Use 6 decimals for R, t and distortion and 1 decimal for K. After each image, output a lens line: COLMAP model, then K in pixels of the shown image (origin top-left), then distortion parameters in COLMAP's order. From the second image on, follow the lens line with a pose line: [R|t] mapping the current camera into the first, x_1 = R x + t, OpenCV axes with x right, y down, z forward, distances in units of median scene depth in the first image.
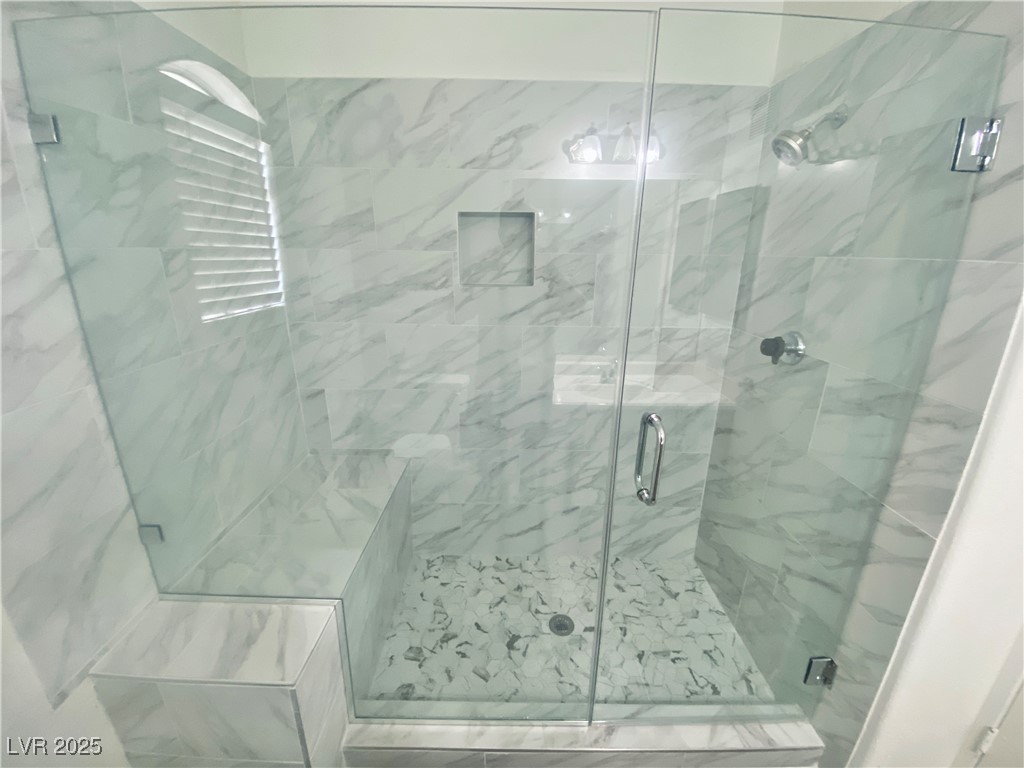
lens RADIAL K [[414.3, 0, 511.5], [0, 414.3, 380.3], [0, 0, 1]] dist [0.033901, -0.030936]
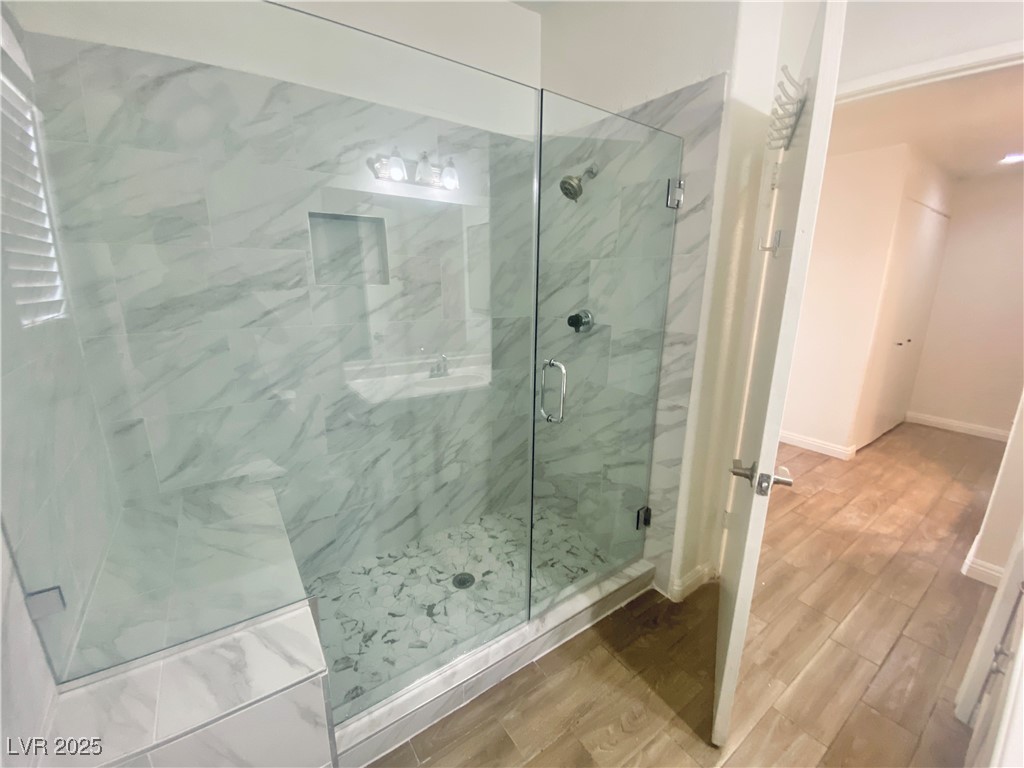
lens RADIAL K [[414.3, 0, 511.5], [0, 414.3, 380.3], [0, 0, 1]] dist [0.033901, -0.030936]
pose [[0.818791, -0.138771, 0.557068, -0.339788], [0.167982, 0.985789, -0.001334, 0.076679], [-0.548966, 0.094669, 0.830466, -0.061925]]
